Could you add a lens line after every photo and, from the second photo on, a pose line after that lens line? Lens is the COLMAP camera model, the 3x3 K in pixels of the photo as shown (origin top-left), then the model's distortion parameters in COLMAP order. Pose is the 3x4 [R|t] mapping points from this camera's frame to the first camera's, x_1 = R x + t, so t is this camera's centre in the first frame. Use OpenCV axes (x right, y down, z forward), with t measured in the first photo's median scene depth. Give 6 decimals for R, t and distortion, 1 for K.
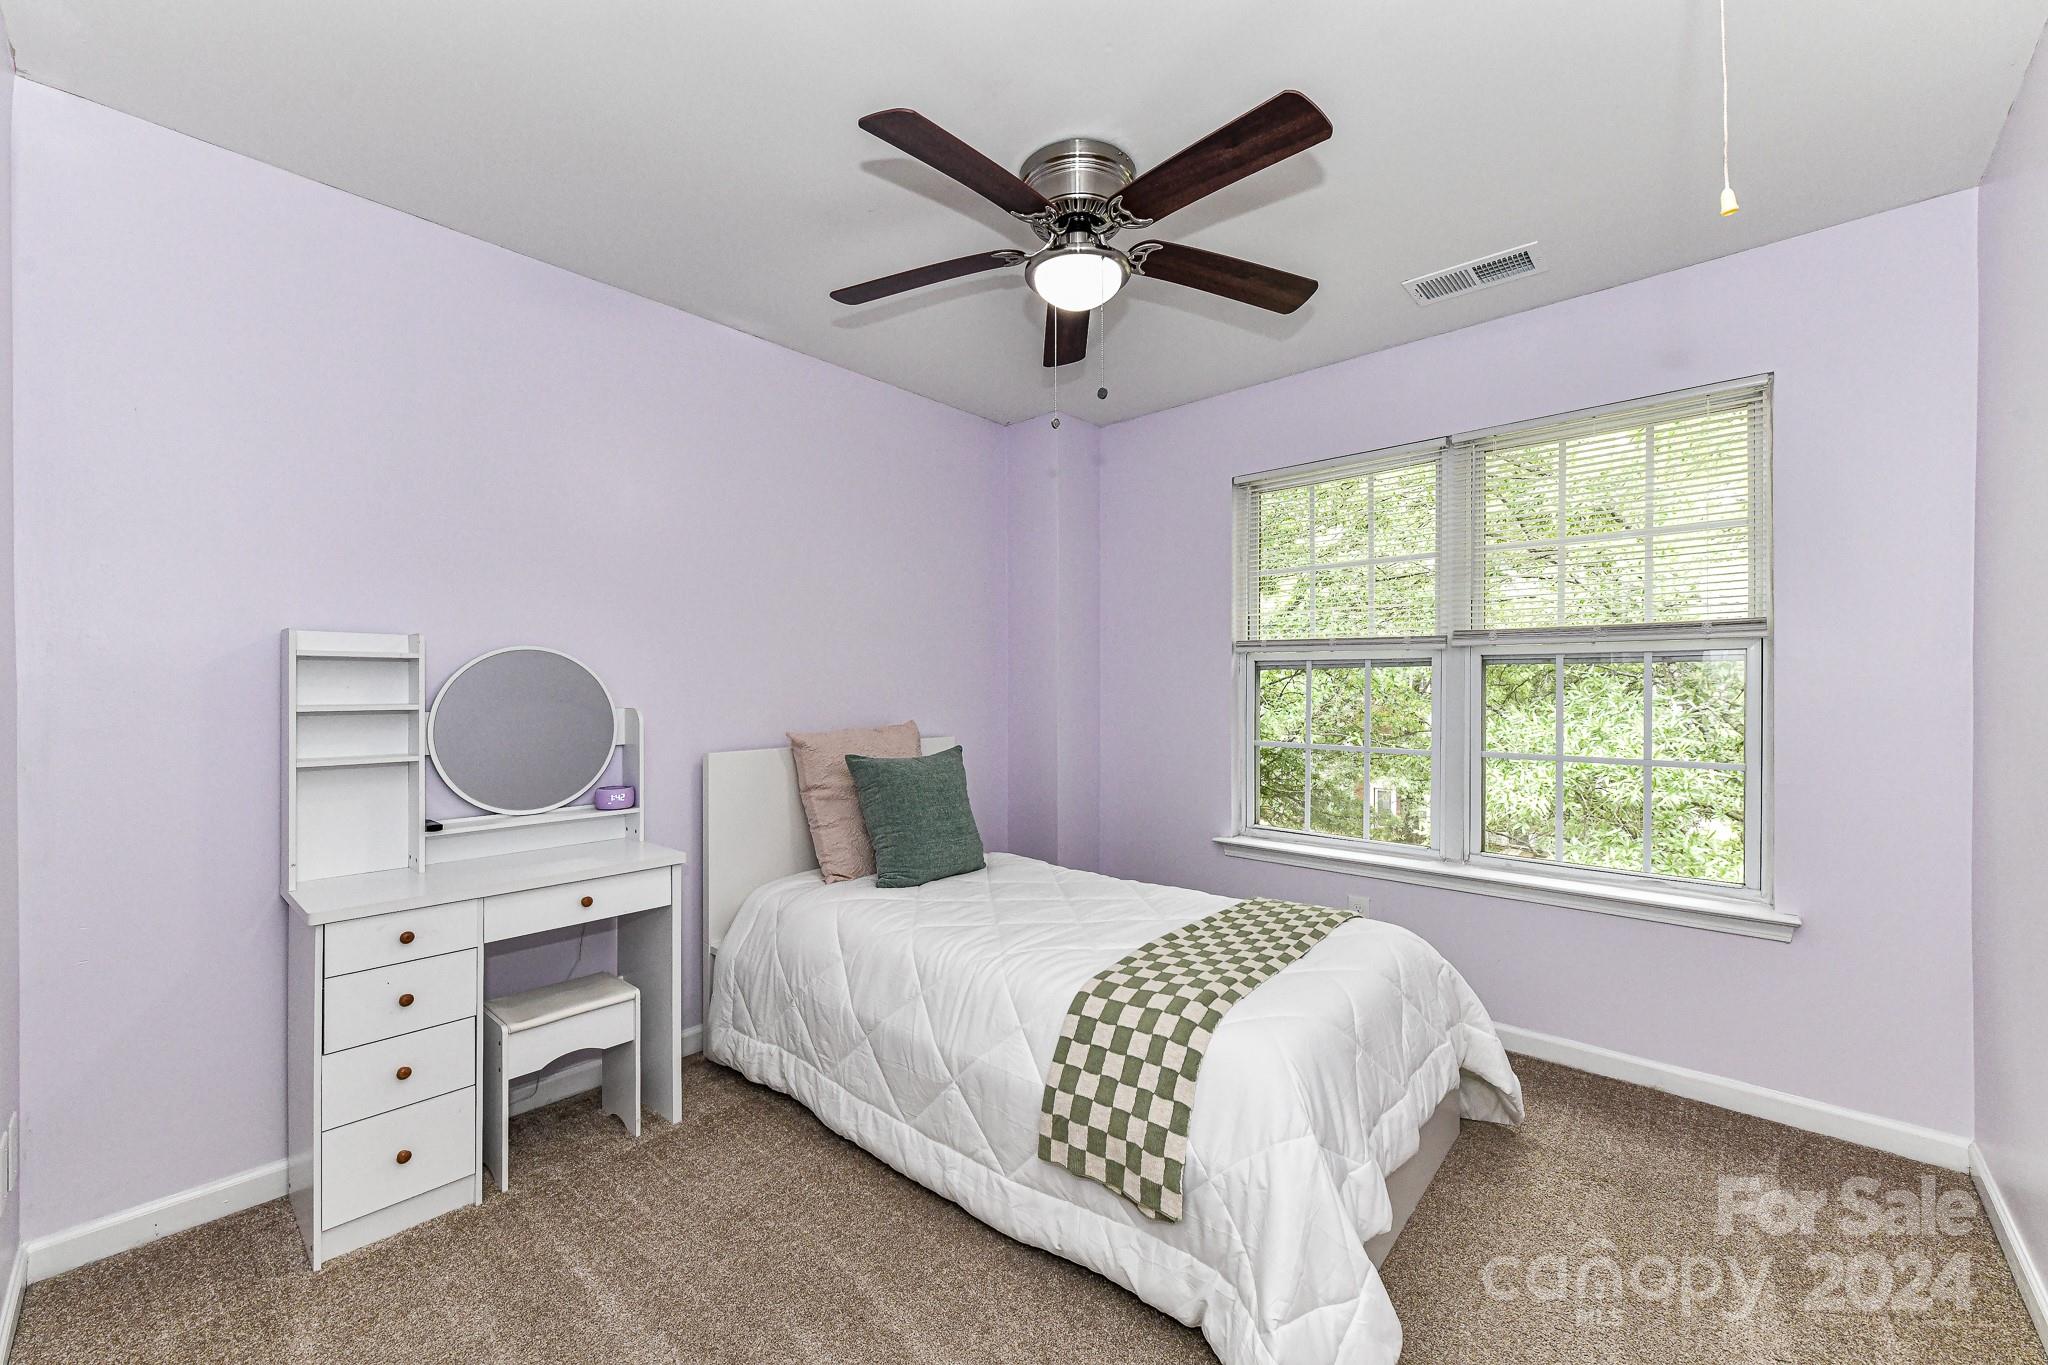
lens RADIAL K [[805.3, 0, 1015.6], [0, 805.3, 678.4], [0, 0, 1]] dist [0.000922, -0.000377]
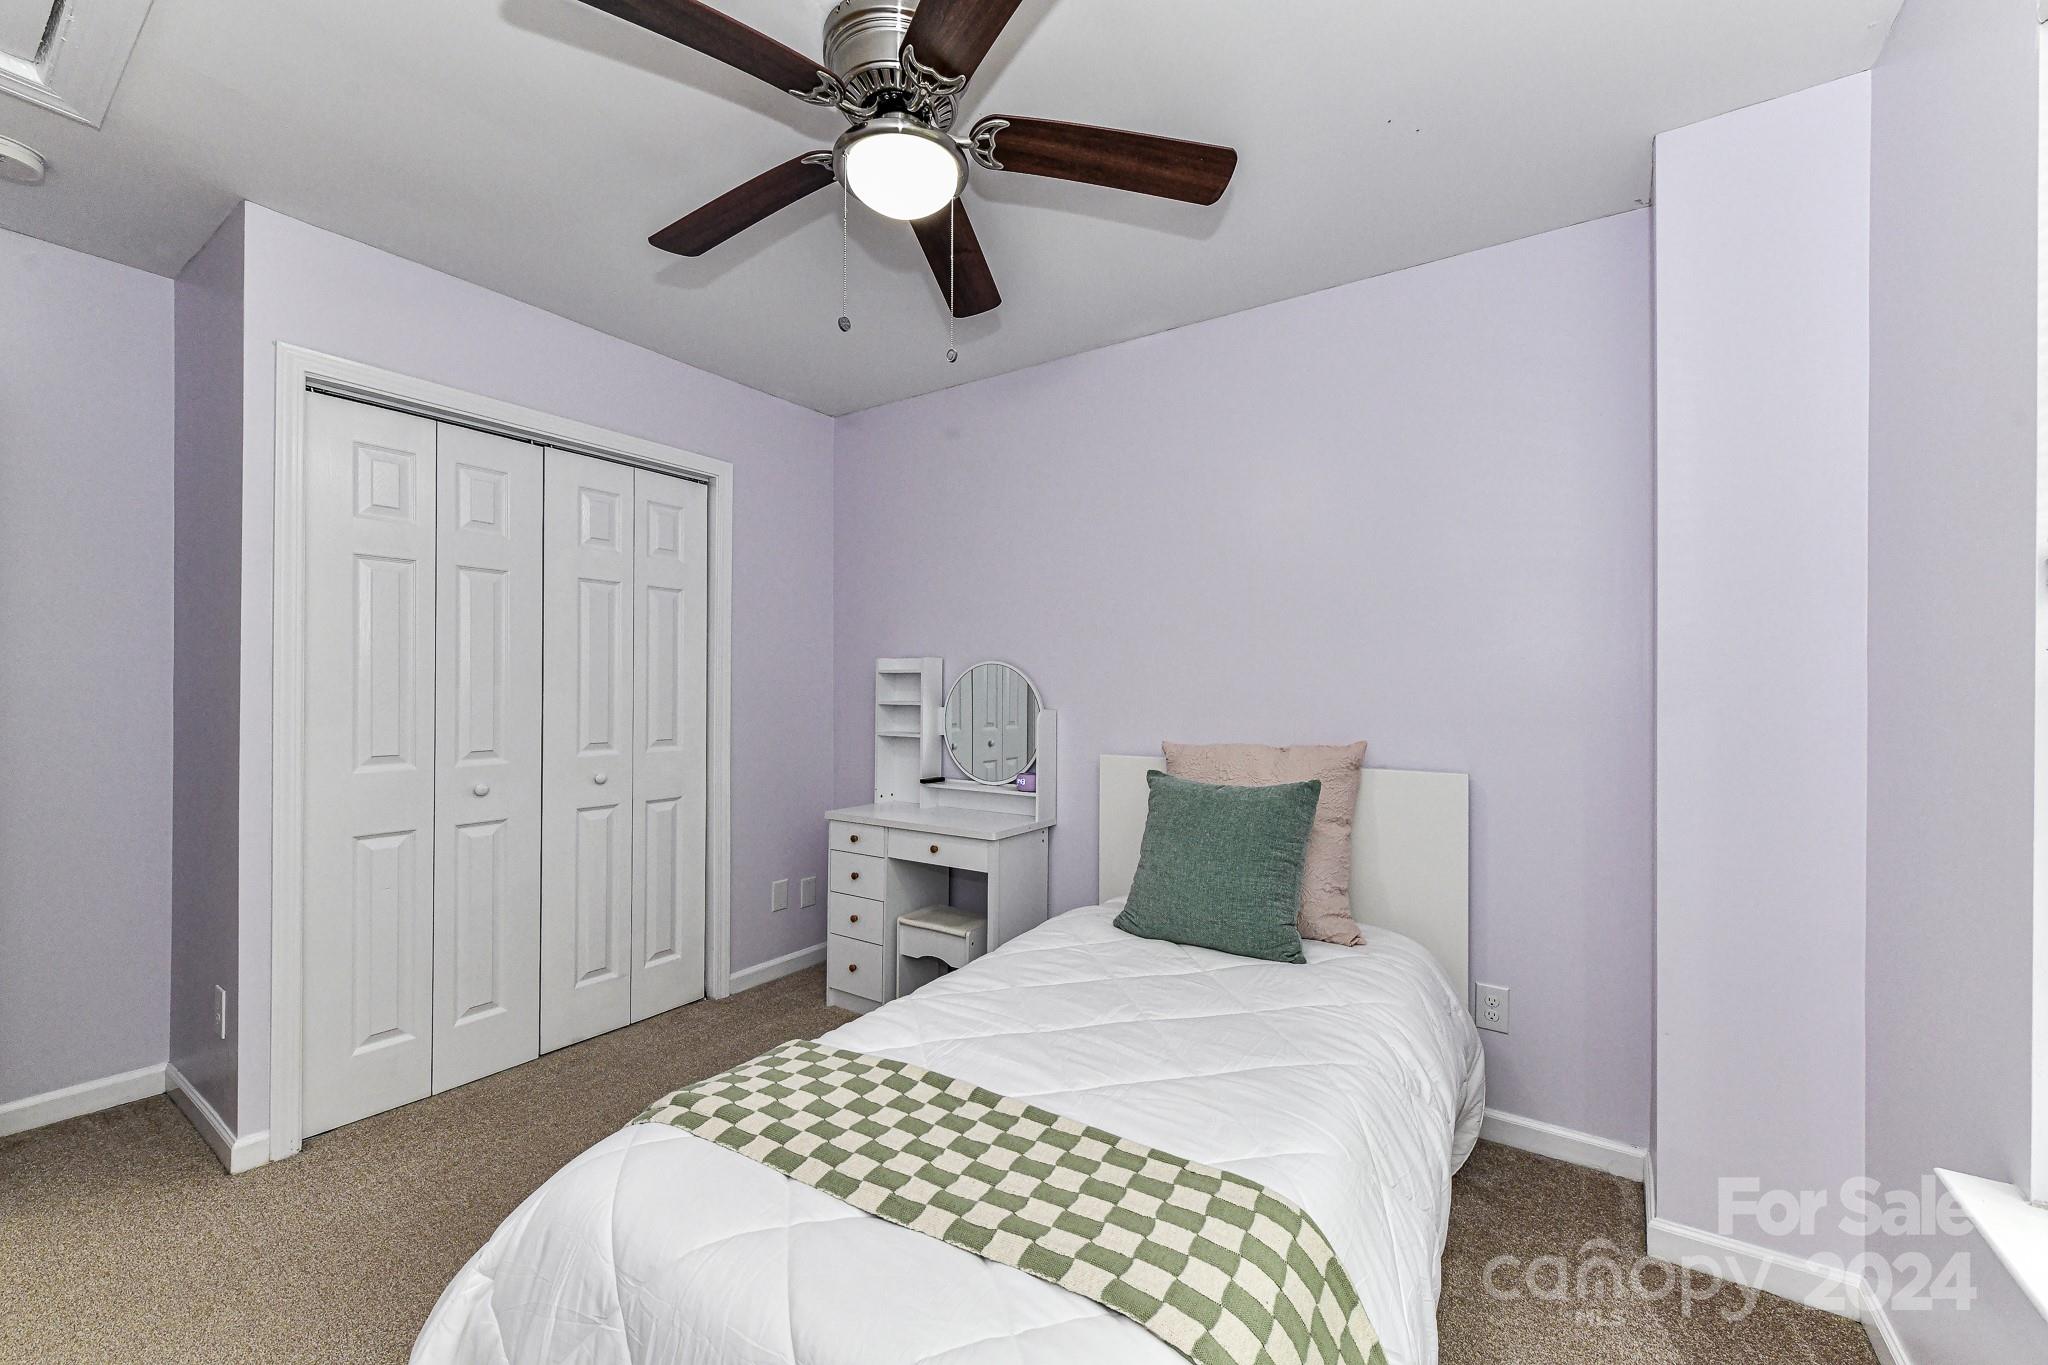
lens RADIAL K [[805.3, 0, 1015.6], [0, 805.3, 678.4], [0, 0, 1]] dist [0.000922, -0.000377]
pose [[0.149338, -0.006265, -0.988766, 0.864239], [0.010272, 0.999936, -0.004785, -0.000584], [0.988733, -0.009442, 0.149393, 0.988441]]
